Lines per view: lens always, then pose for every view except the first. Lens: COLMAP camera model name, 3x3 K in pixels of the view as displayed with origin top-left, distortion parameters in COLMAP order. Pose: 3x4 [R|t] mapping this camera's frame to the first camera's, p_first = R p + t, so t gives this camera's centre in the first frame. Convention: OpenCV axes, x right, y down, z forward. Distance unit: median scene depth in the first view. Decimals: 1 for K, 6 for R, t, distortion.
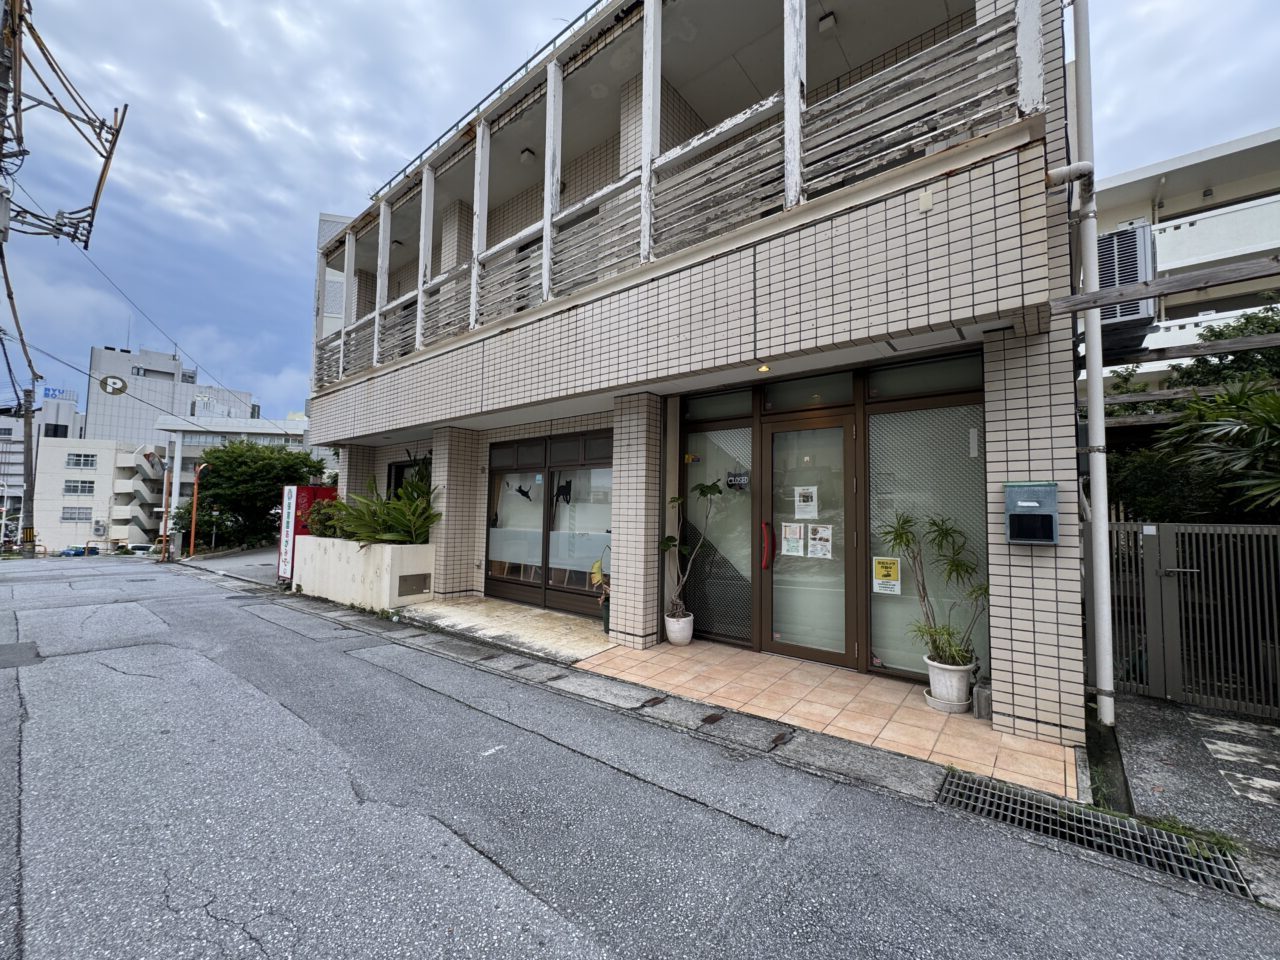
lens RADIAL K [[510.6, 0, 638.7], [0, 510.6, 482.5], [0, 0, 1]] dist [-0.001661, 0.000368]
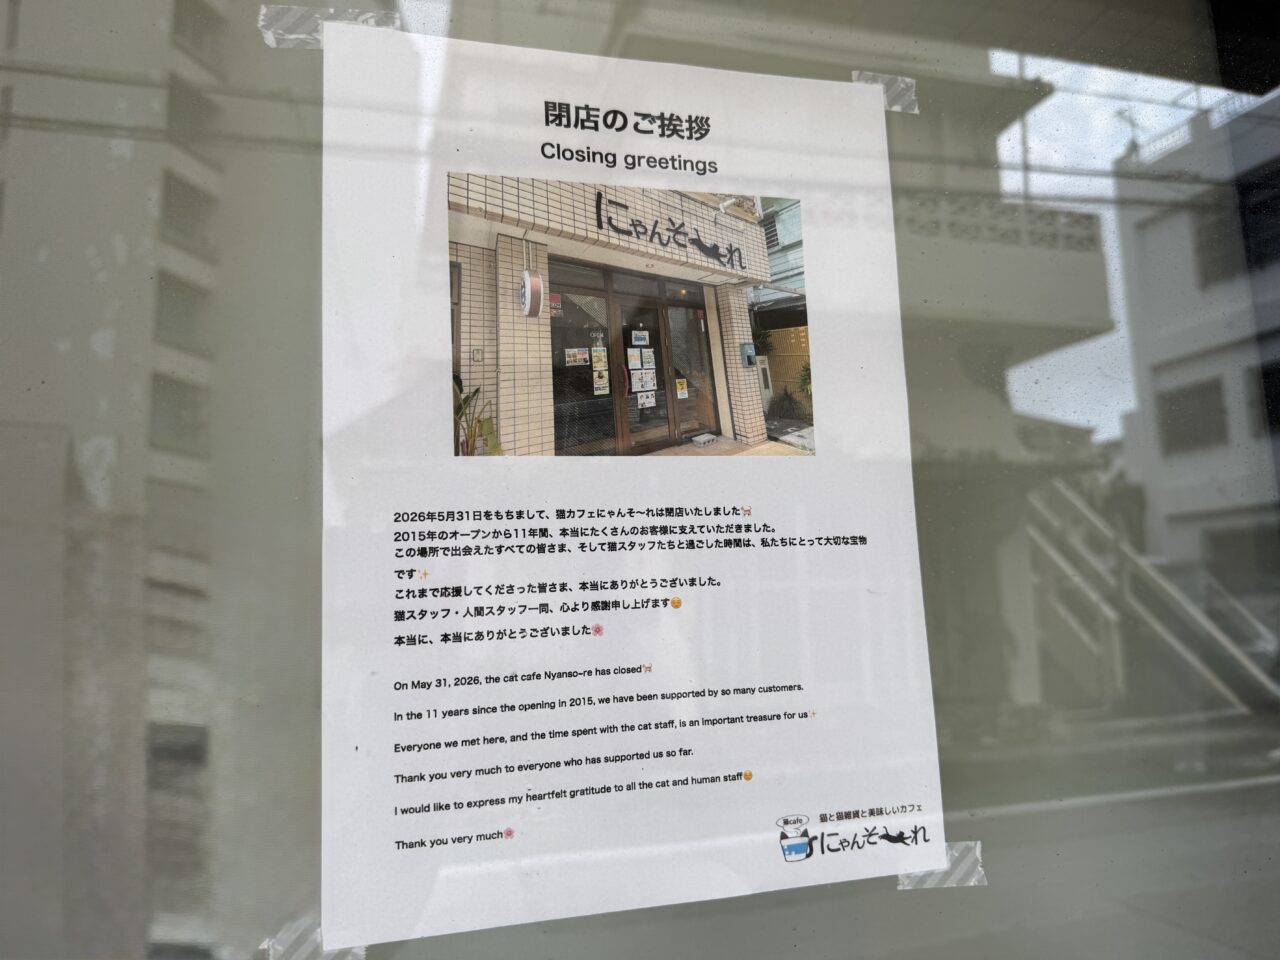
lens RADIAL K [[912.1, 0, 646.4], [0, 912.1, 489.7], [0, 0, 1]] dist [0.180920, -0.389422]
pose [[0.571834, 0.074028, 0.817023, 0.174432], [-0.012707, 0.996600, -0.081405, 0.030203], [-0.820271, 0.036168, 0.570830, 0.614037]]
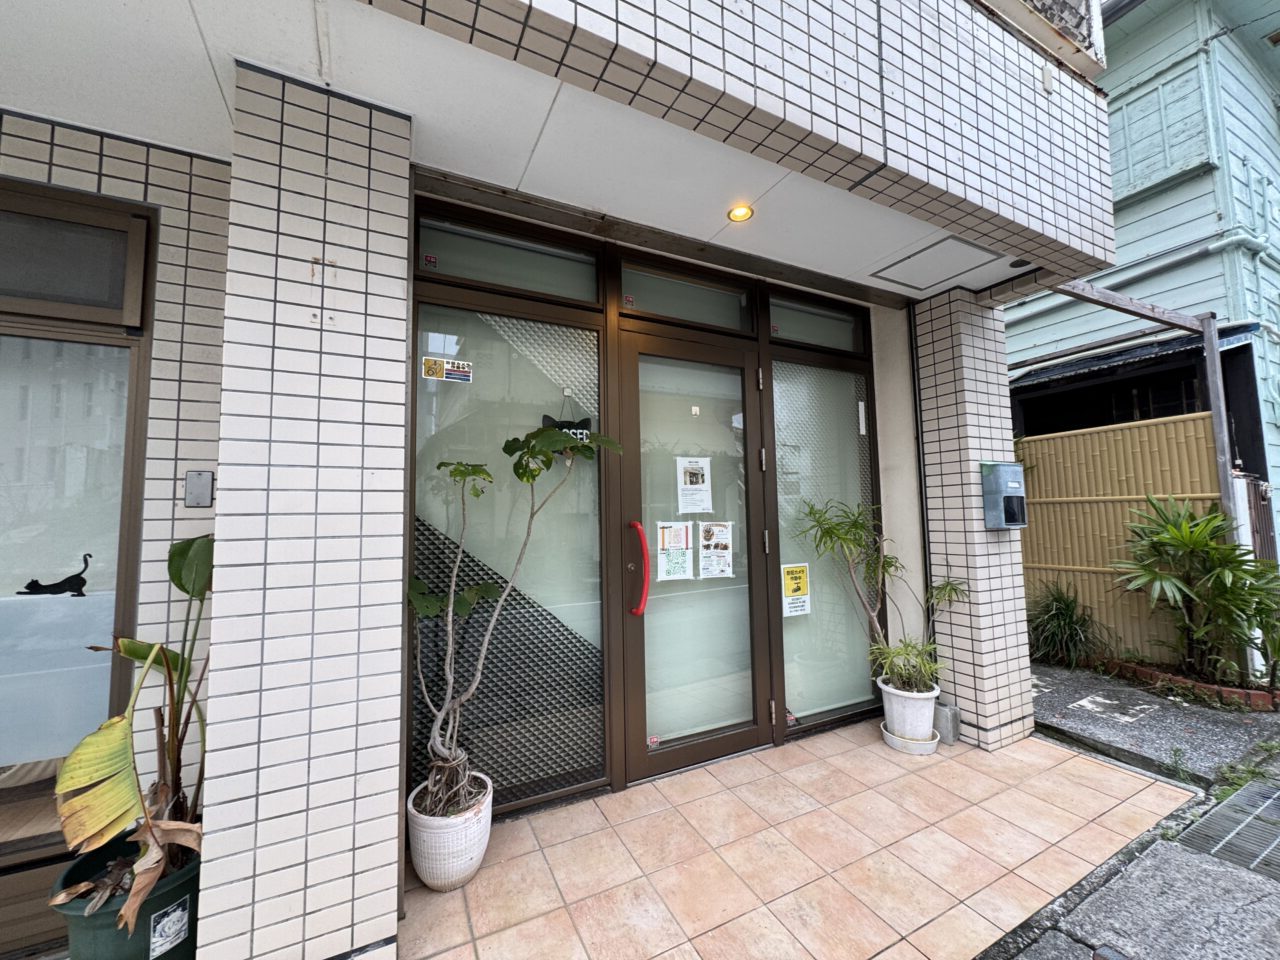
lens RADIAL K [[510.6, 0, 638.7], [0, 510.6, 482.5], [0, 0, 1]] dist [-0.001661, 0.000368]
pose [[0.400703, 0.043572, 0.915171, -0.145643], [-0.027922, 0.998985, -0.035337, 0.037561], [-0.915783, -0.011394, 0.401513, 0.527370]]
